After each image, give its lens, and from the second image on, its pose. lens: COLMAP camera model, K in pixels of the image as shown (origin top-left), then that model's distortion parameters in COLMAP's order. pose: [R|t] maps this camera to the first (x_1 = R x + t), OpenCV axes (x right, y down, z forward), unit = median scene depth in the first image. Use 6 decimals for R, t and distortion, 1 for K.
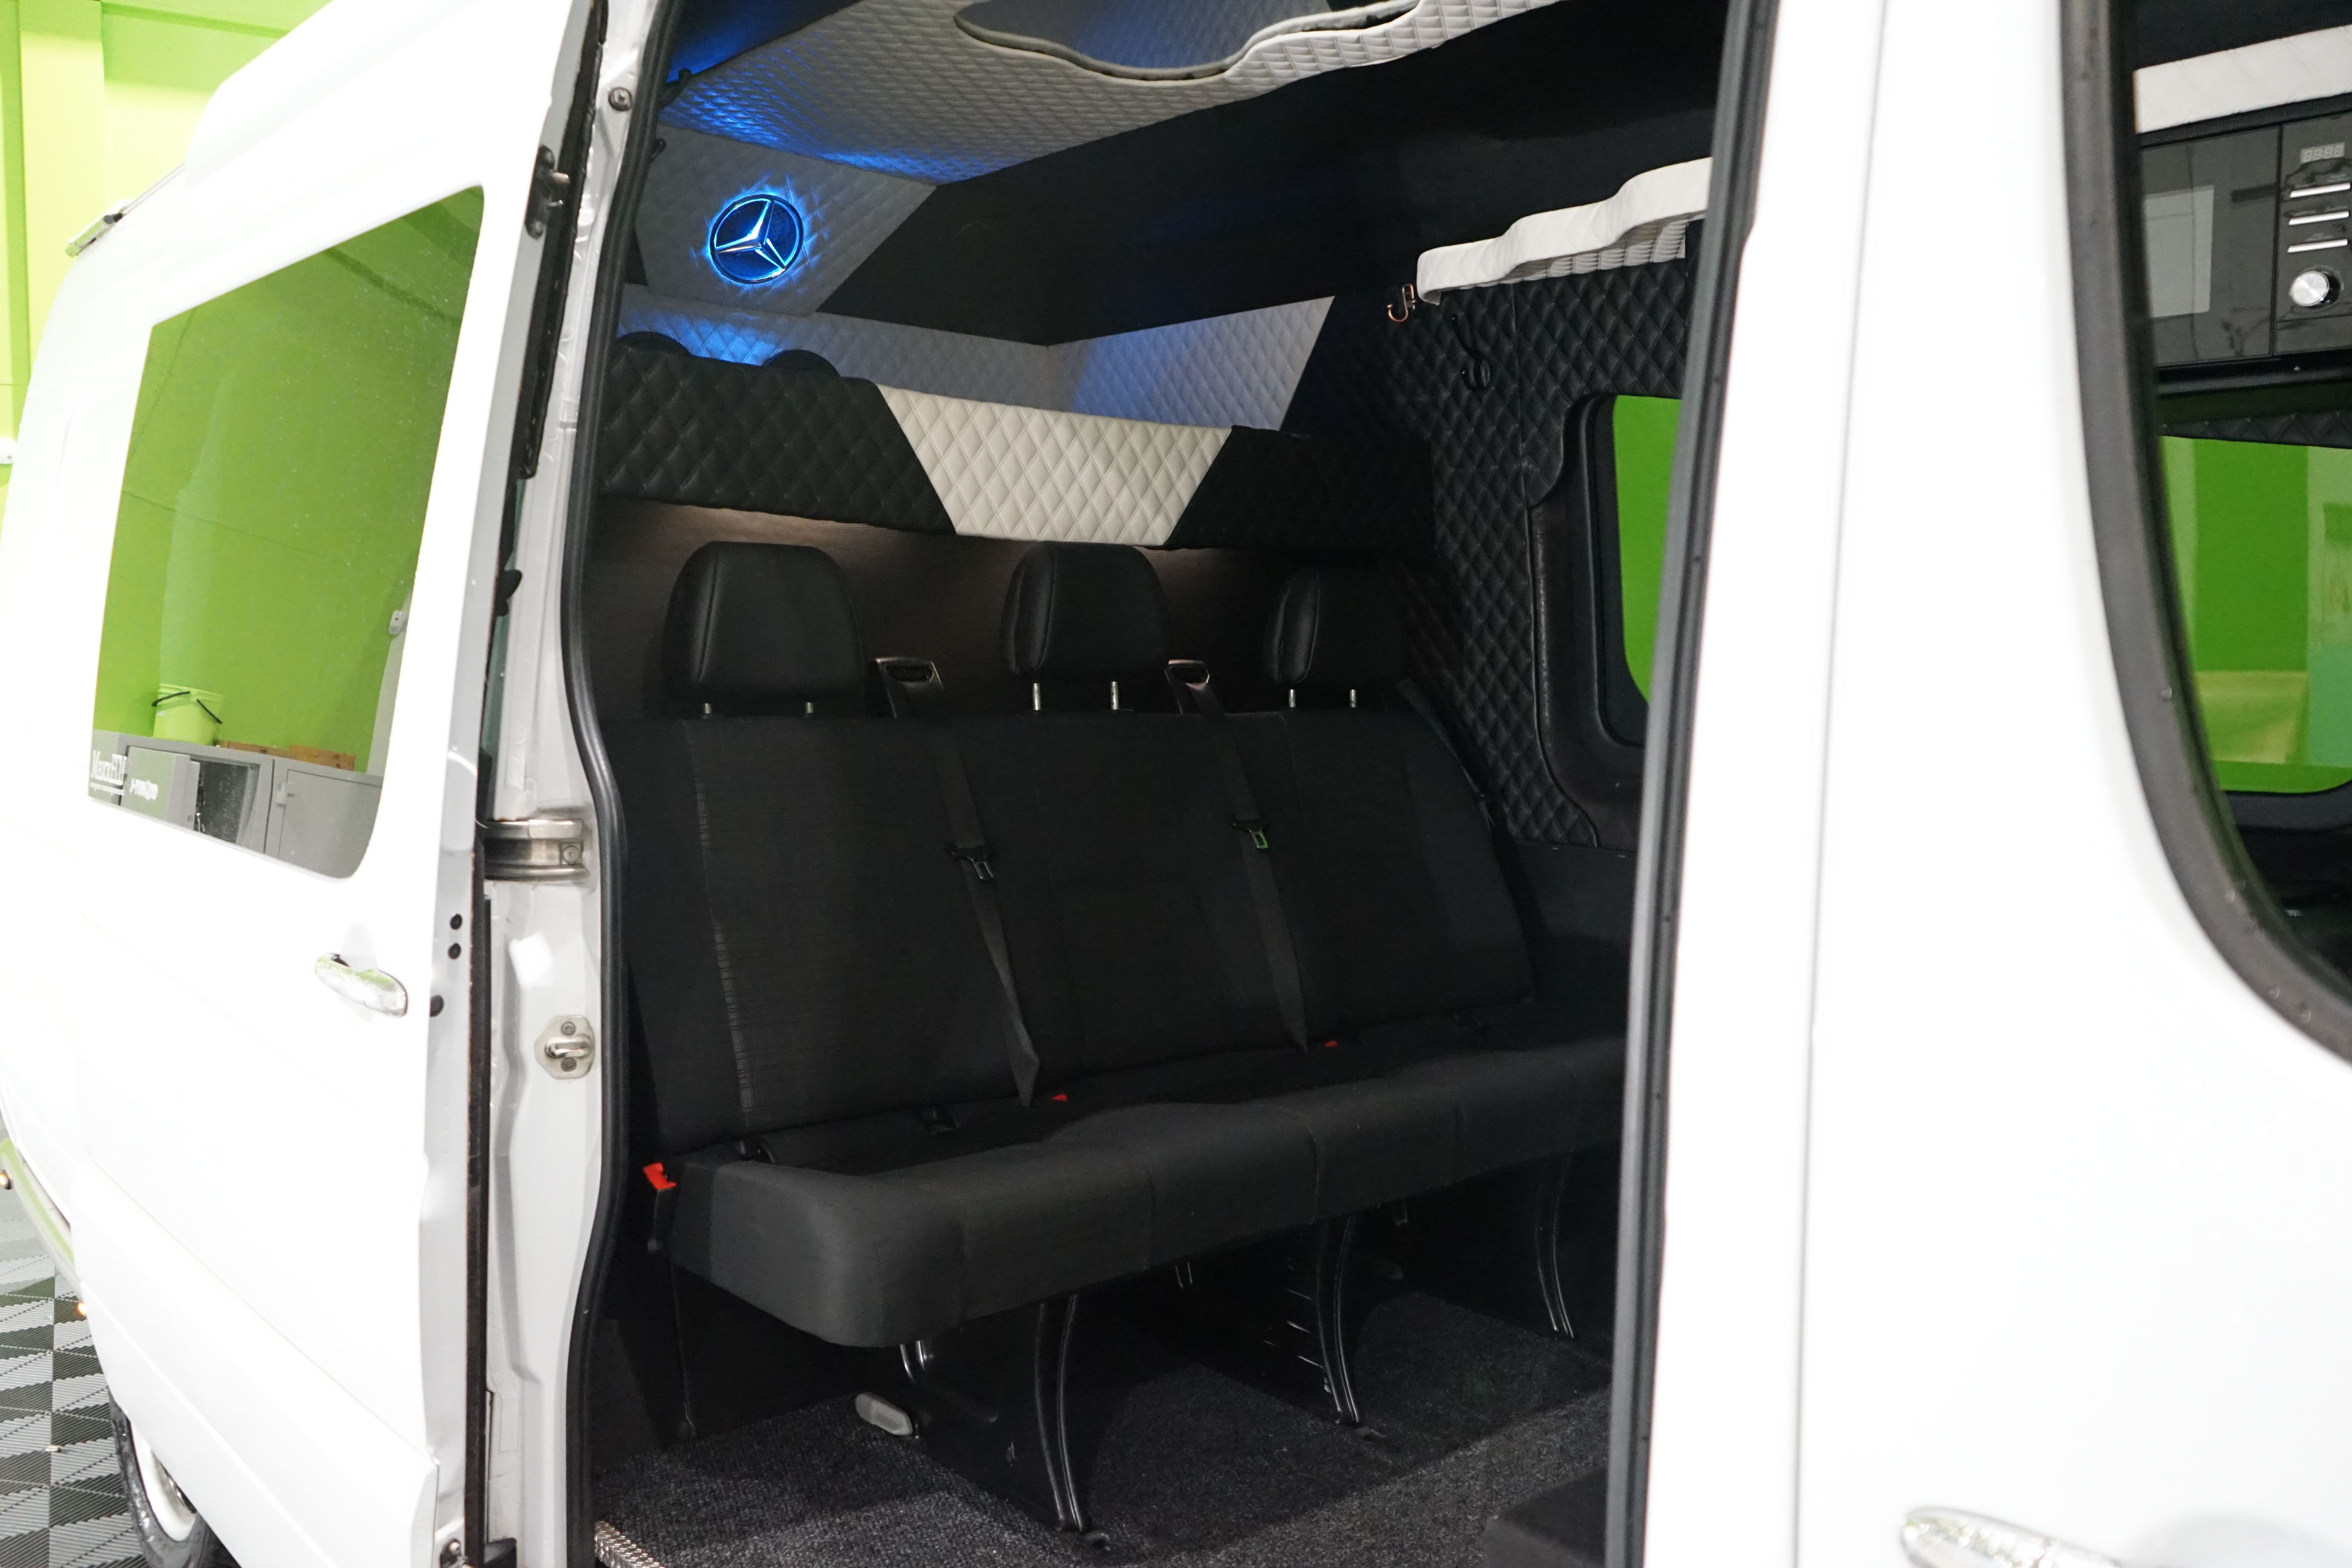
lens RADIAL K [[1870.3, 0, 1171.6], [0, 1870.3, 780.0], [0, 0, 1]] dist [-0.013037, 0.007709]
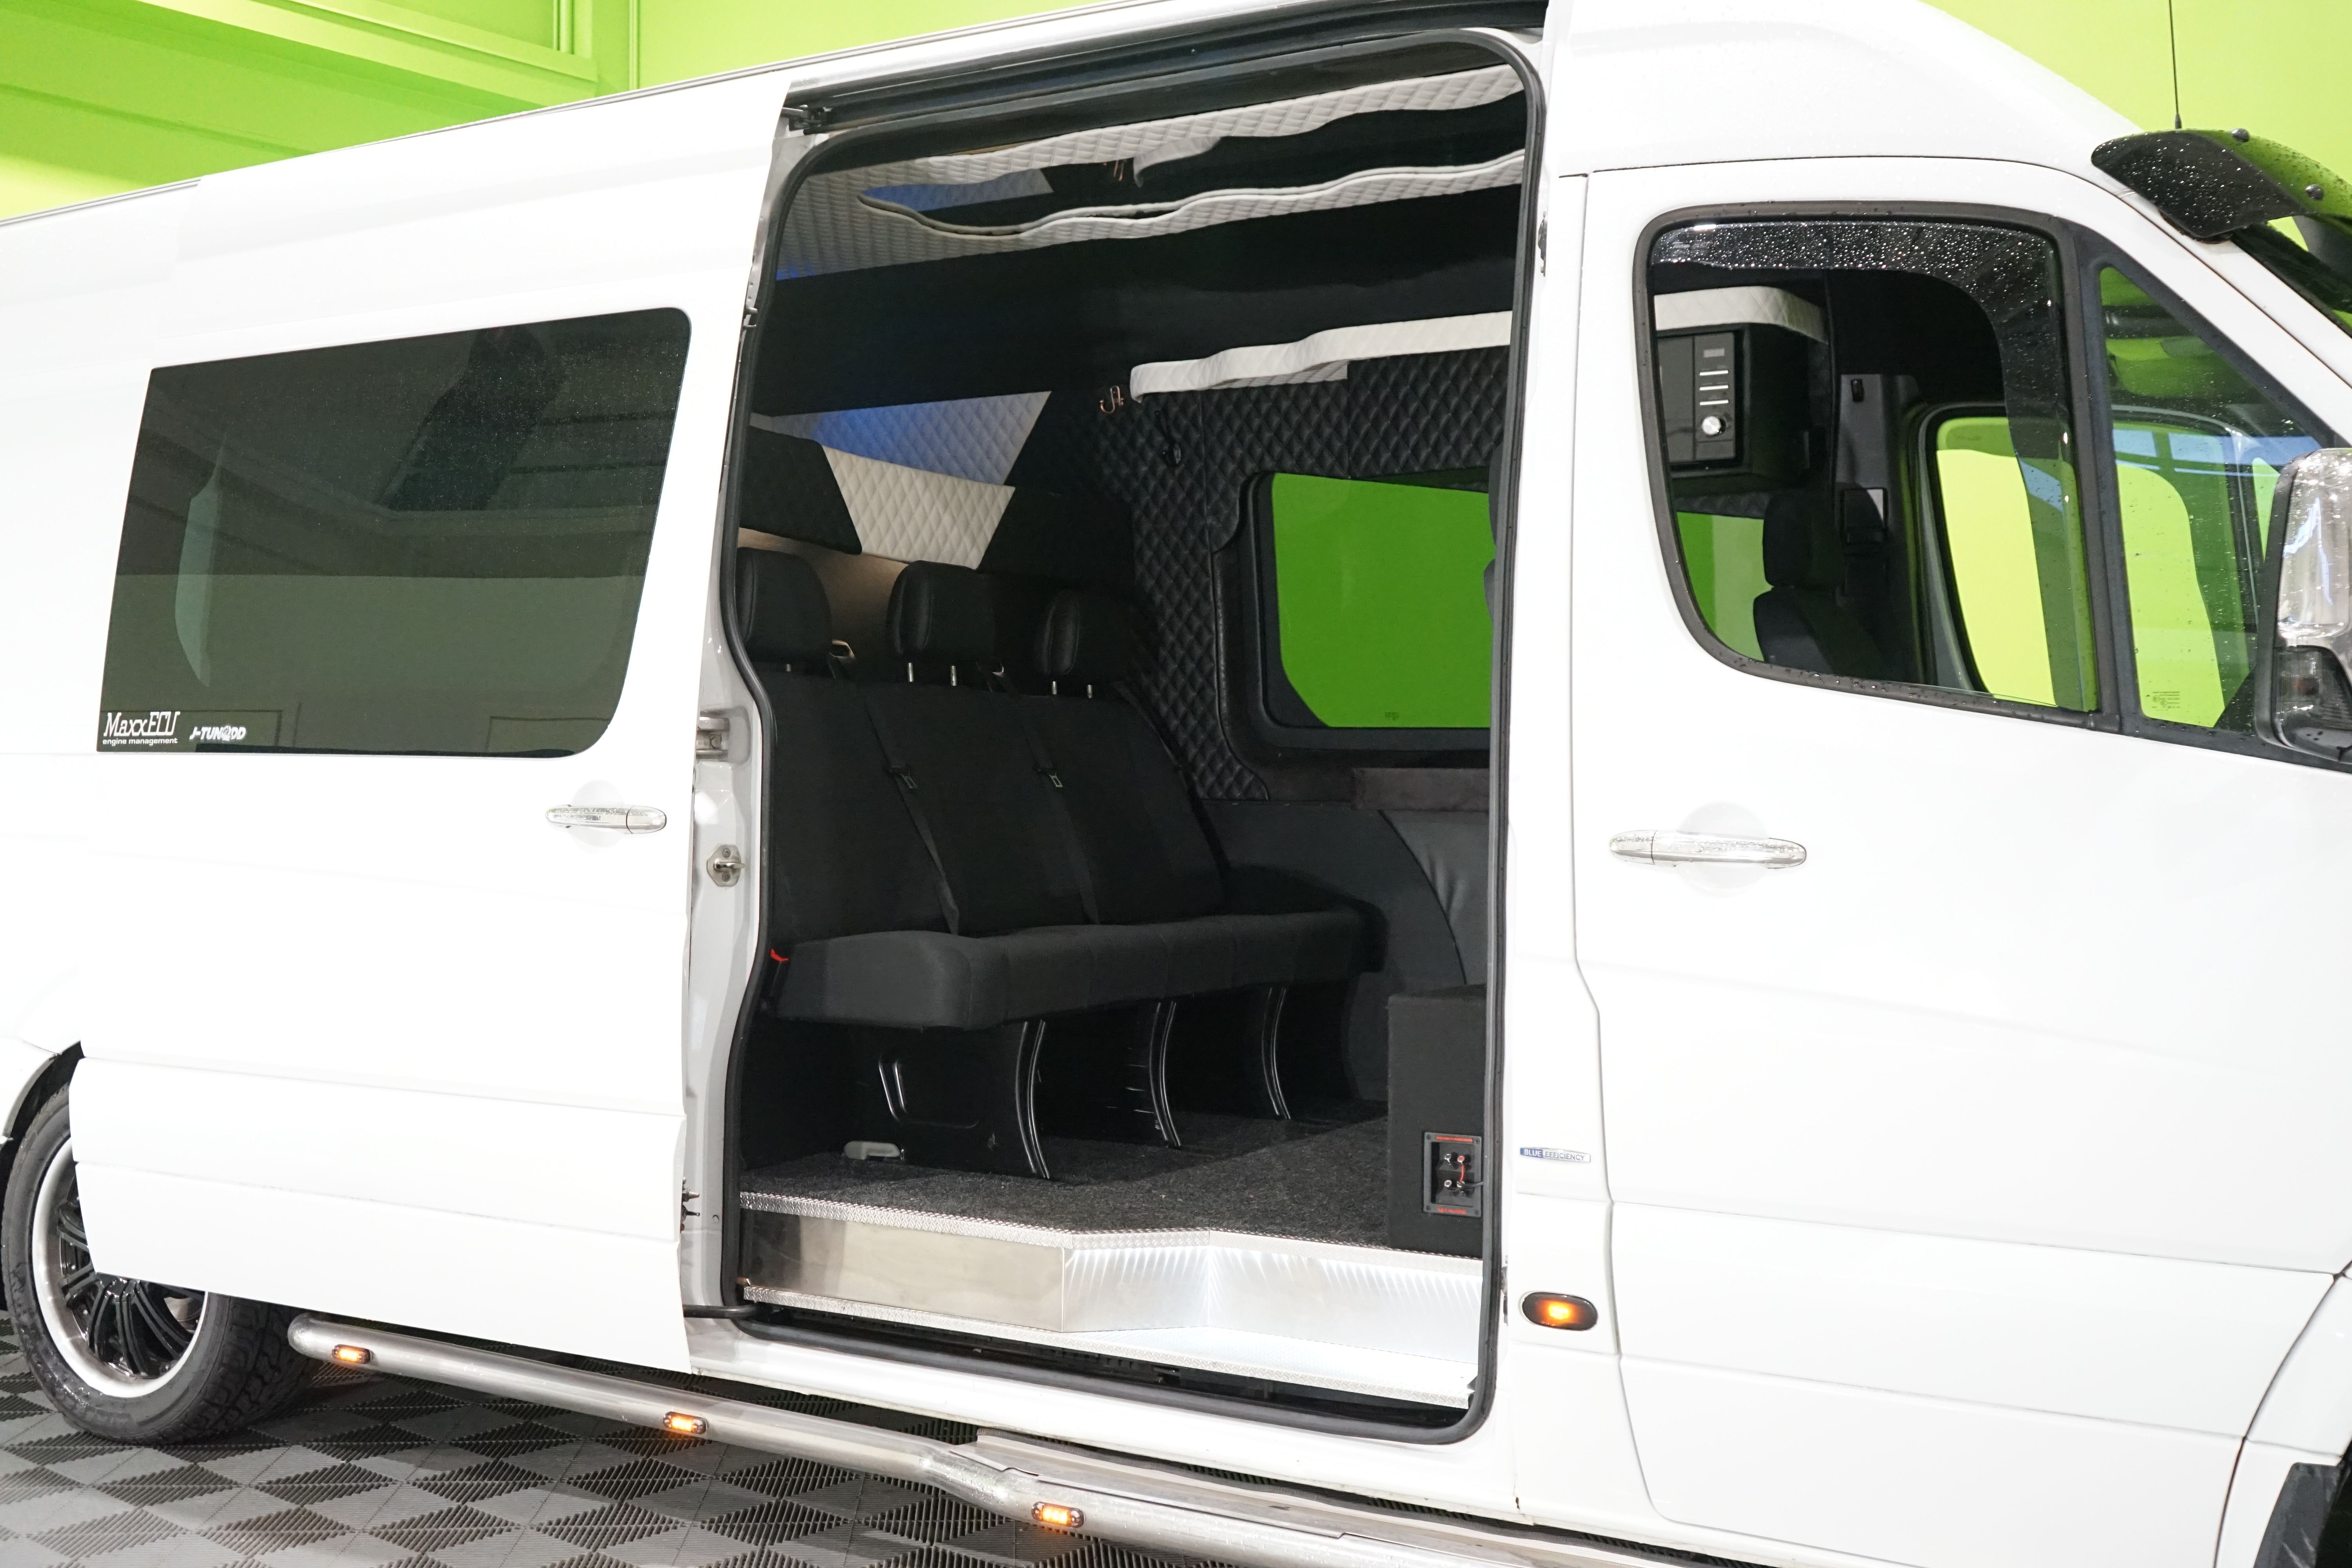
lens RADIAL K [[2335.1, 0, 1179.4], [0, 2335.1, 773.8], [0, 0, 1]] dist [0.026322, 0.000000]
pose [[0.950900, -0.002847, 0.309486, -0.366859], [0.027171, 0.996865, -0.074313, 0.143890], [-0.308304, 0.079073, 0.947996, -0.607938]]
